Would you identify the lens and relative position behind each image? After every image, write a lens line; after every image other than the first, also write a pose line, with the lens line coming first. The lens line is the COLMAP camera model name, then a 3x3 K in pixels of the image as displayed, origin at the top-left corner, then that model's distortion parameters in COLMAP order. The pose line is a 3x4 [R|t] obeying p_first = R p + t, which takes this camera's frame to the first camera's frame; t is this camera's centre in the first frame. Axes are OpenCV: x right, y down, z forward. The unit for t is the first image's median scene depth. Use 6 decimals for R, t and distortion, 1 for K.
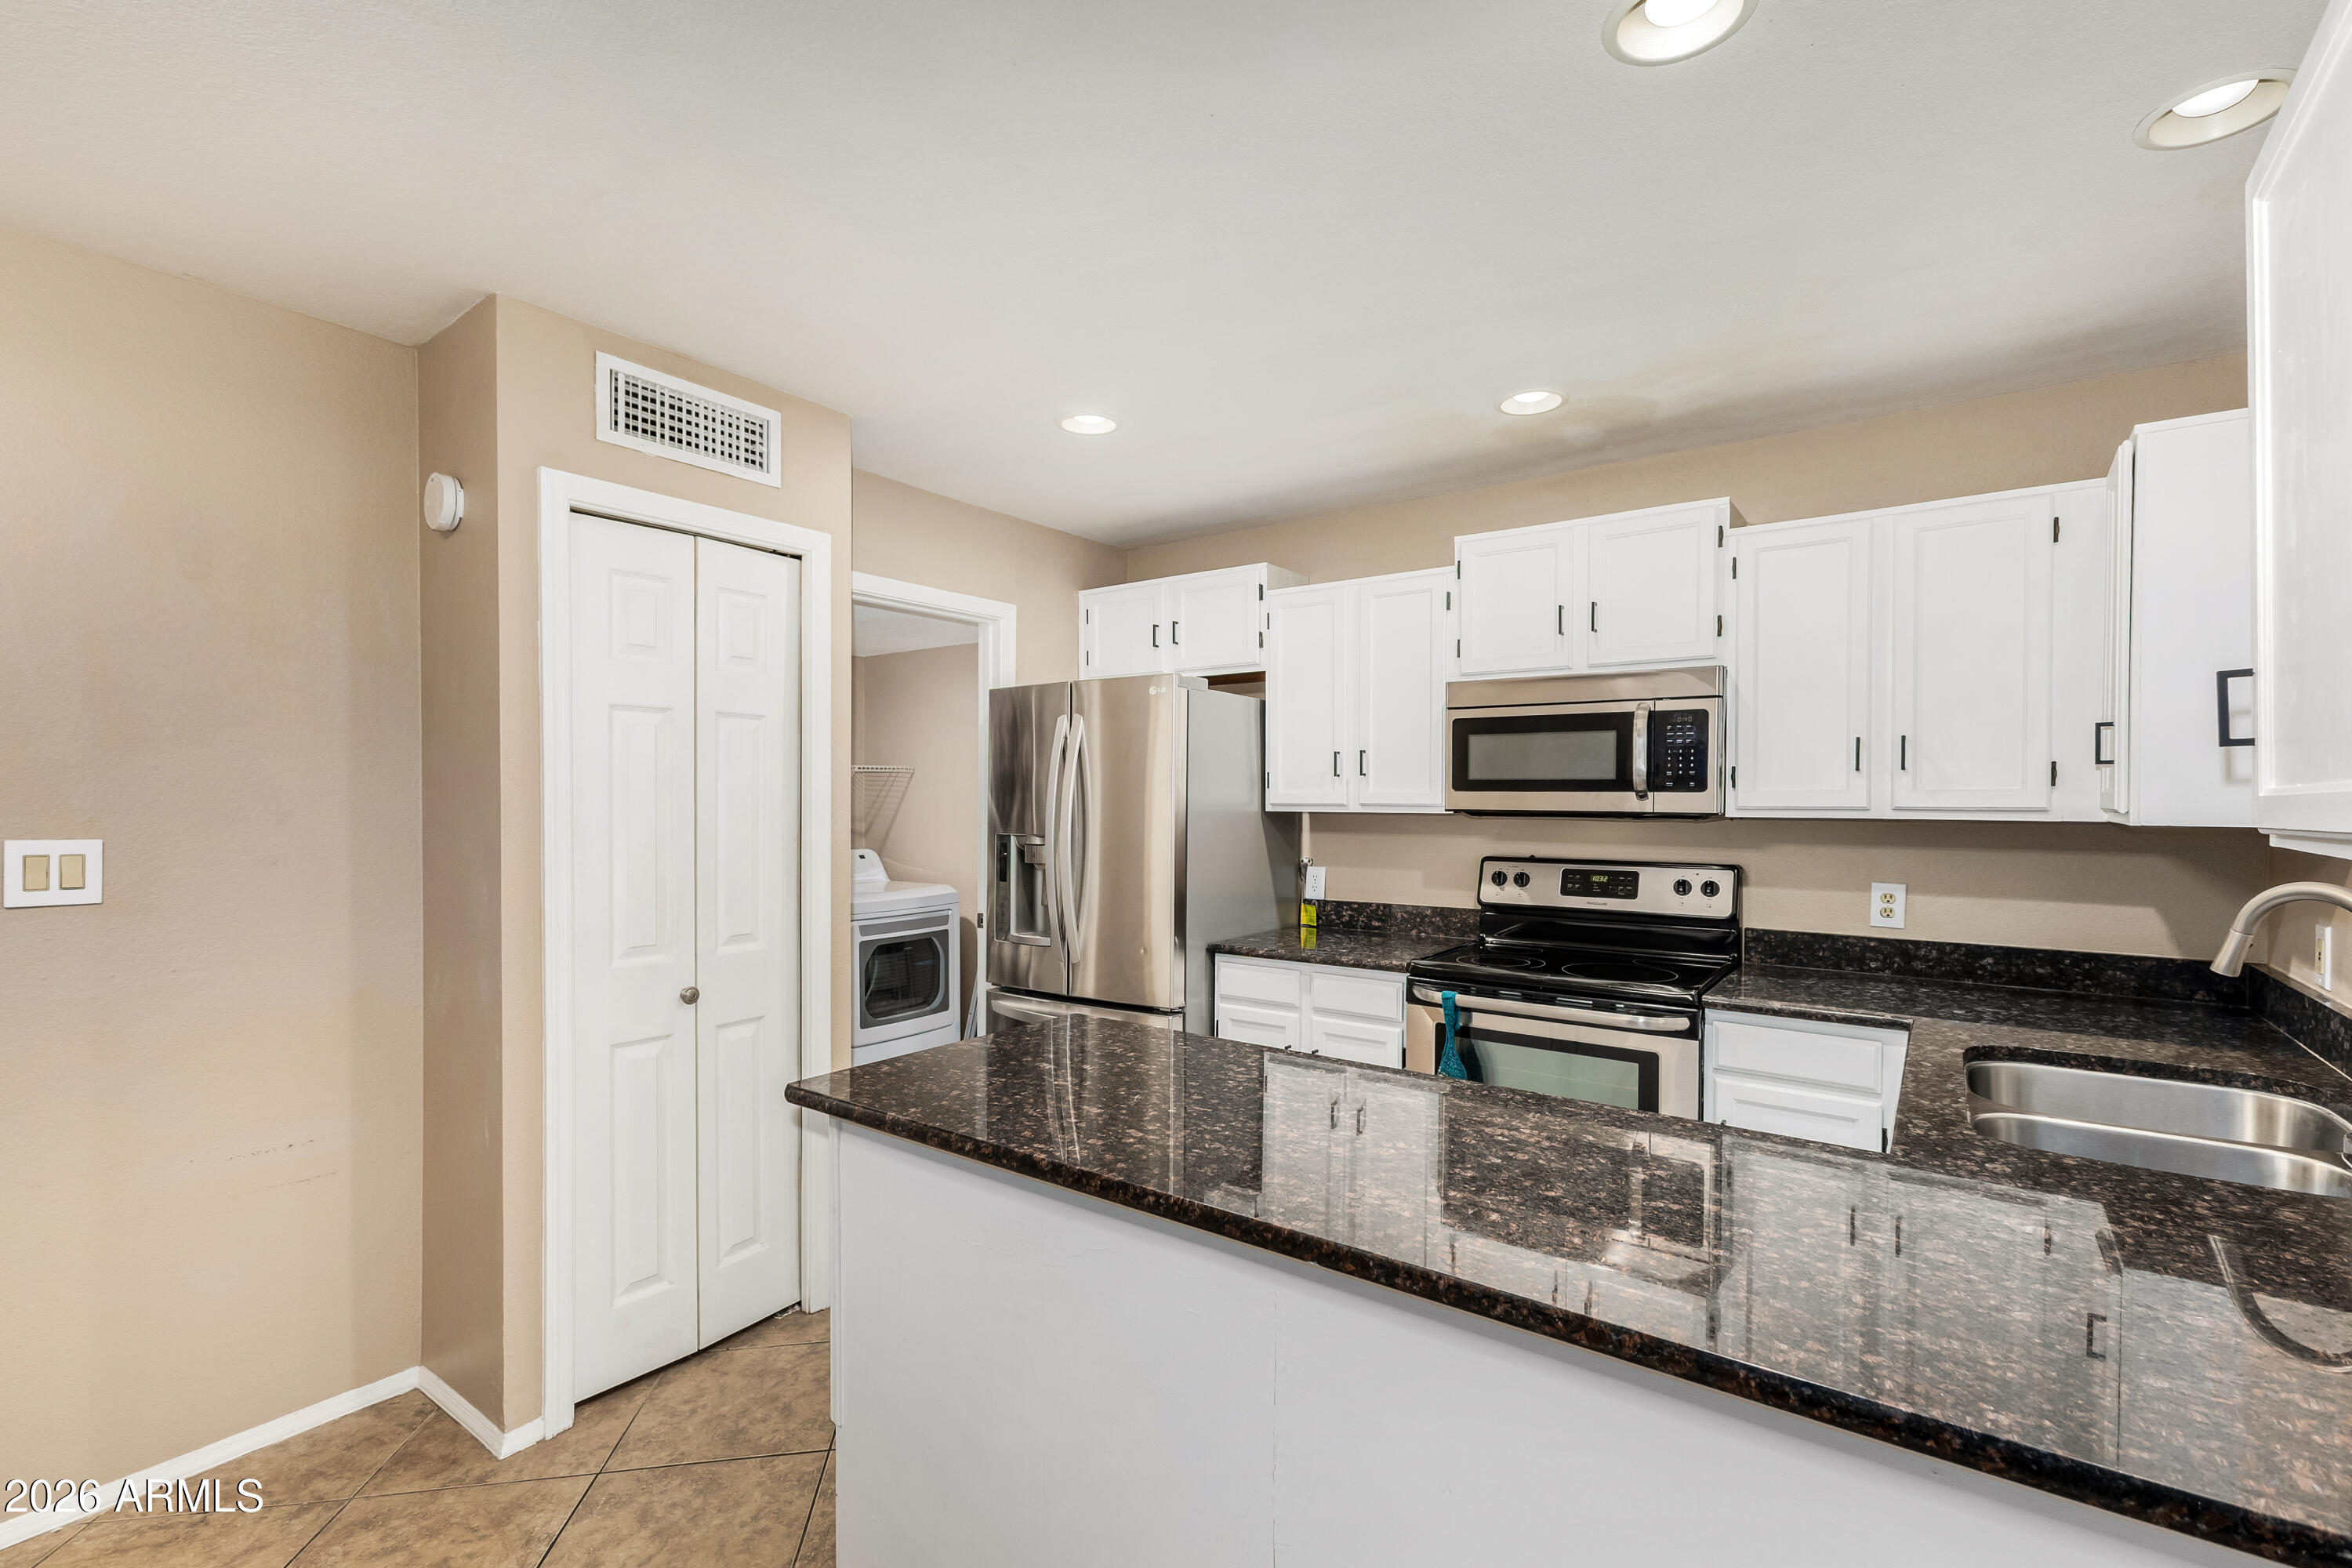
lens RADIAL K [[1018.7, 0, 1188.1], [0, 1018.7, 813.2], [0, 0, 1]] dist [0.009546, -0.001779]
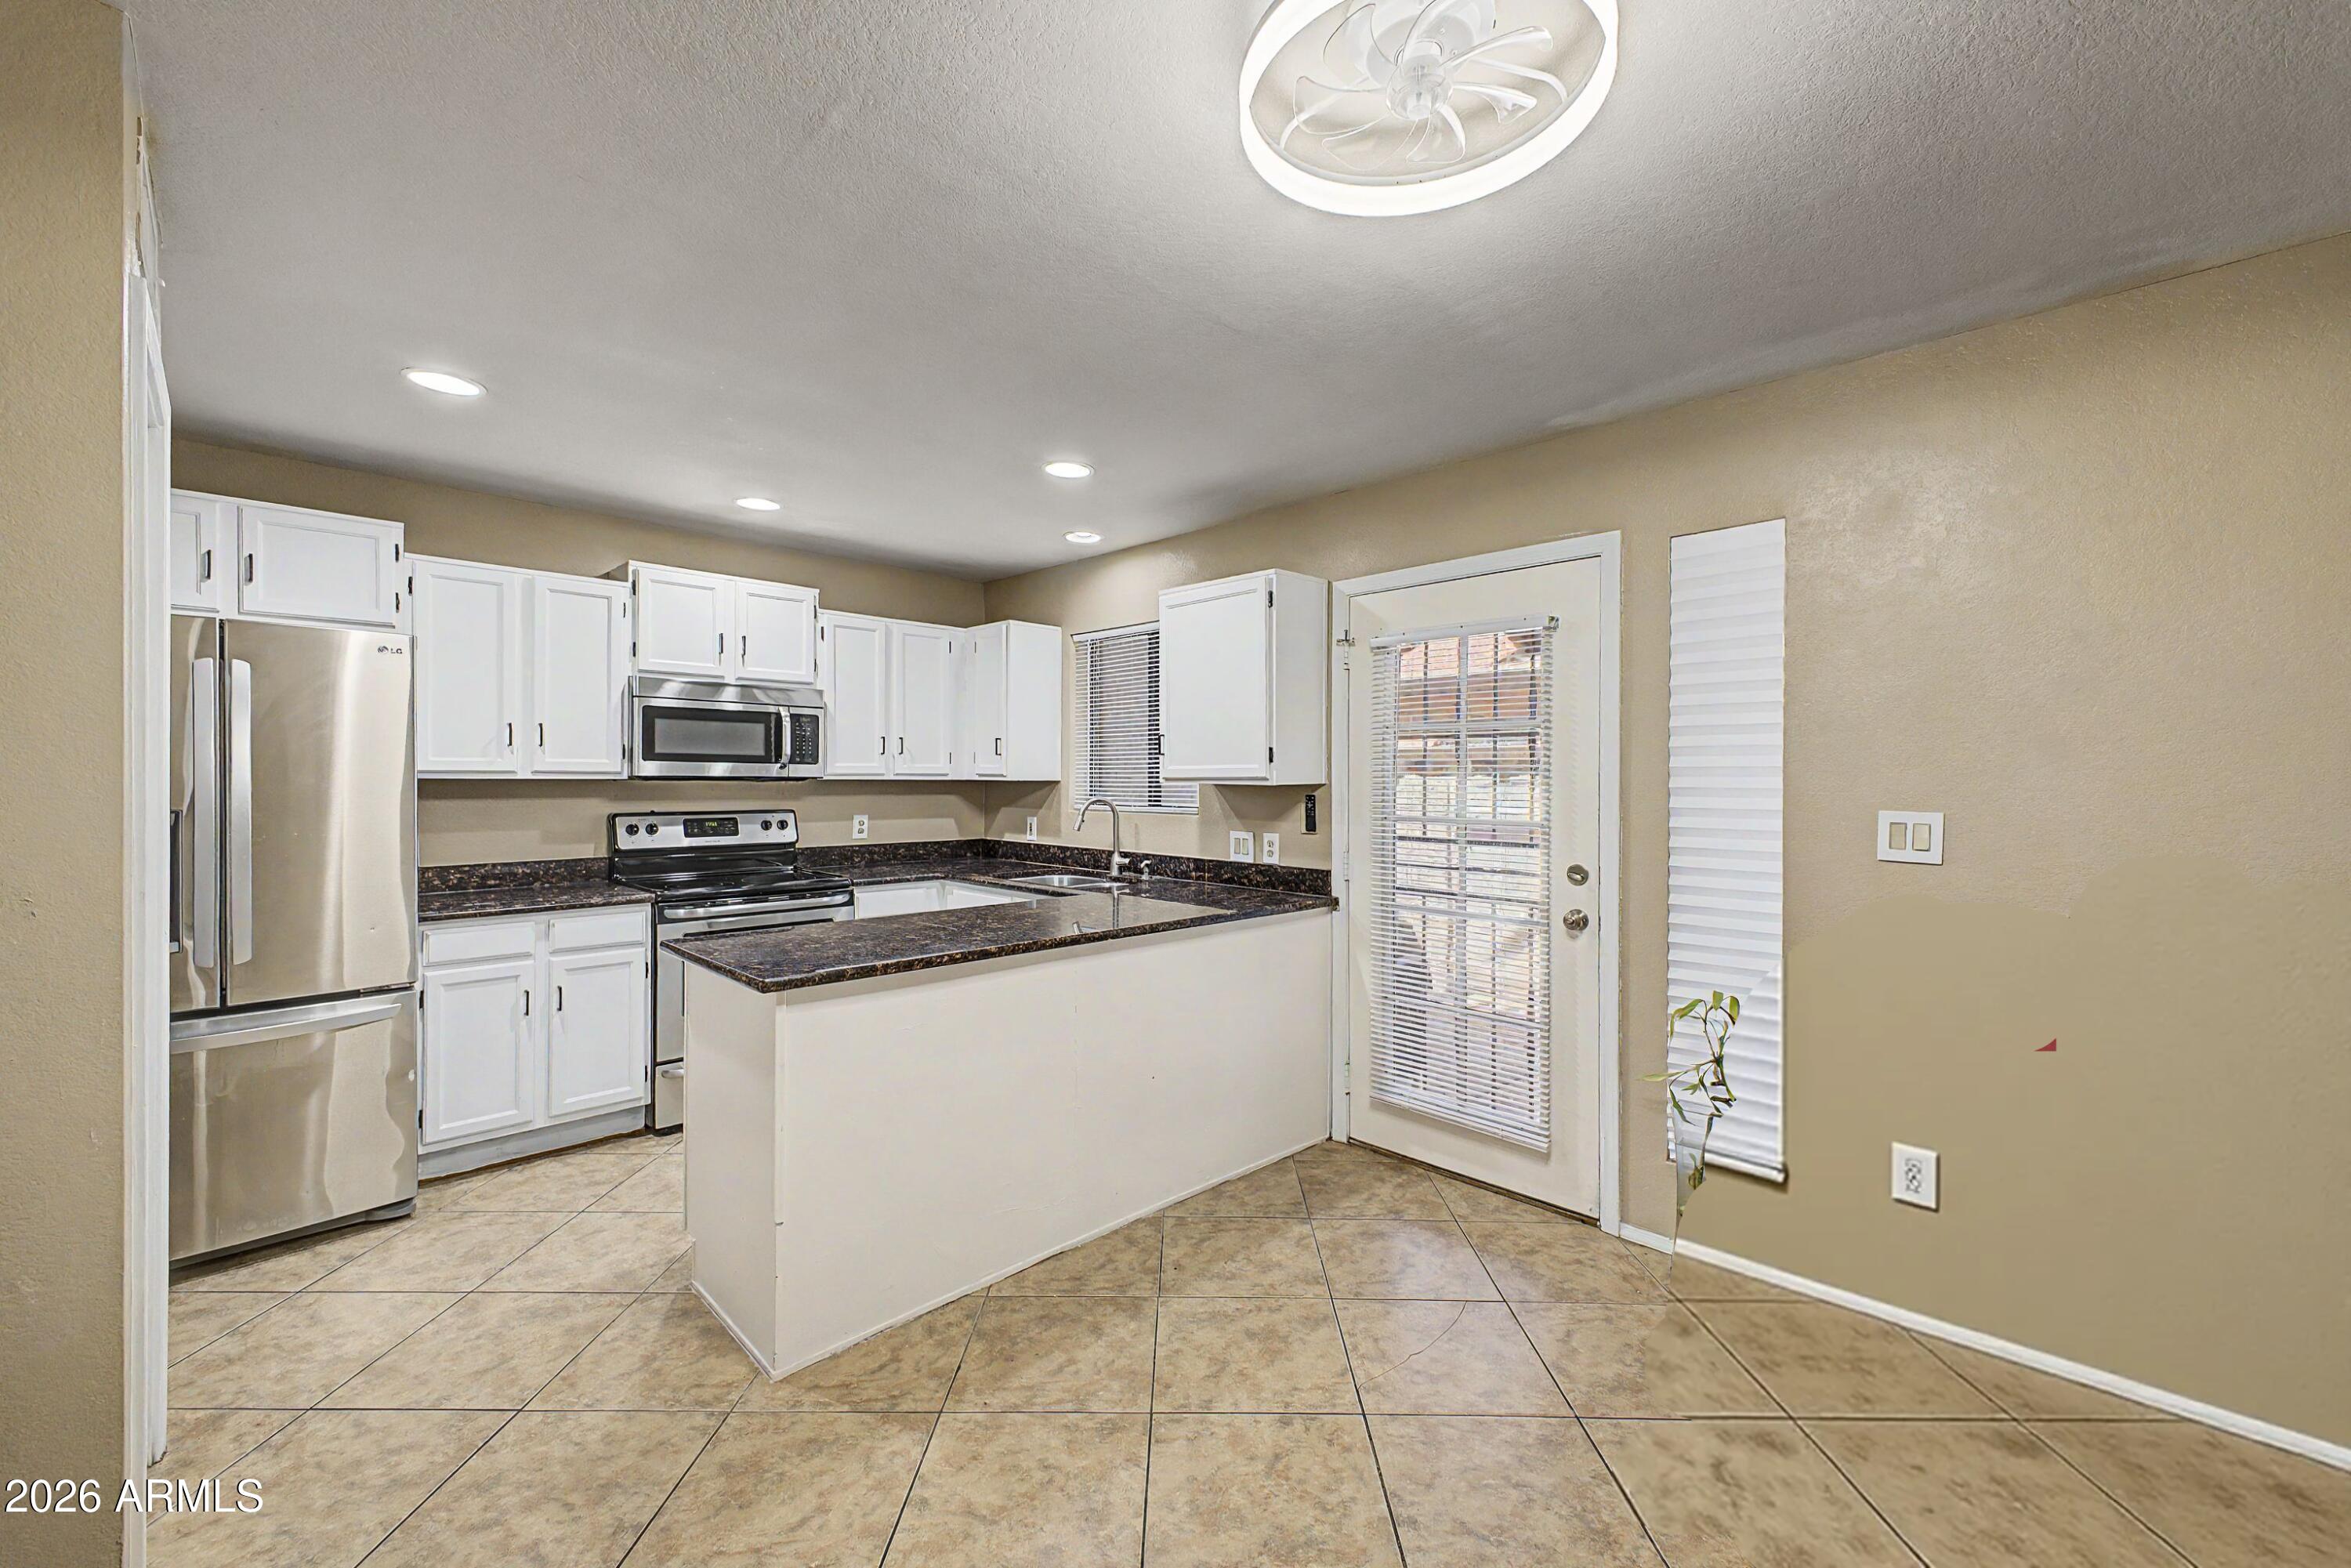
lens RADIAL K [[928.5, 0, 1187.3], [0, 928.5, 774.1], [0, 0, 1]] dist [0.017488, -0.003944]
pose [[0.151103, 0.001153, 0.988517, -0.810782], [0.008550, 0.999960, -0.002473, 0.003336], [-0.988481, 0.008825, 0.151087, 0.143691]]
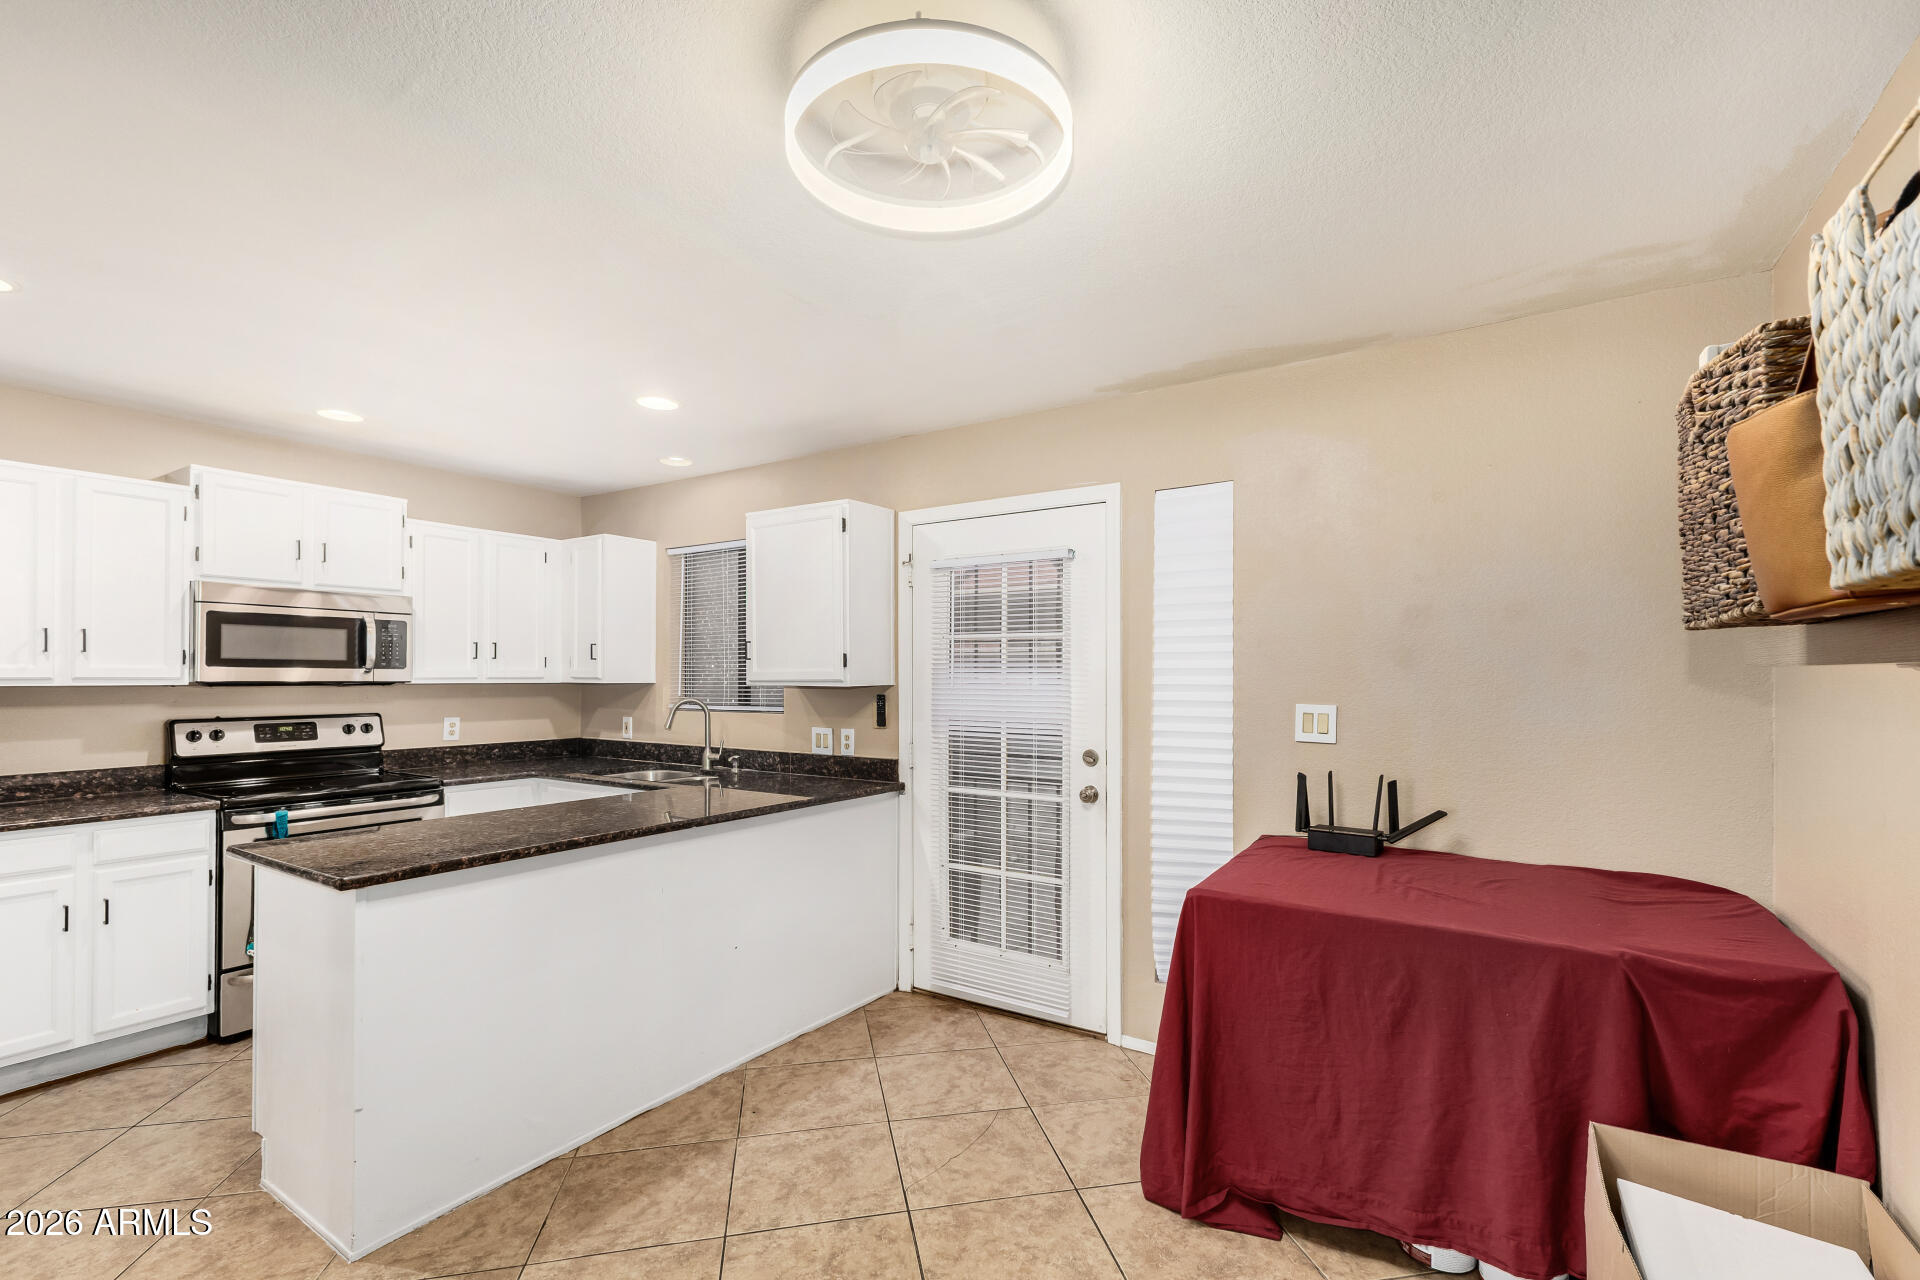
lens RADIAL K [[831.6, 0, 969.9], [0, 831.6, 665.9], [0, 0, 1]] dist [0.009546, -0.001779]
pose [[-0.060358, 0.009495, 0.998132, -0.853683], [0.012401, 0.999885, -0.008762, -0.001982], [-0.998100, 0.011849, -0.060469, 0.110459]]
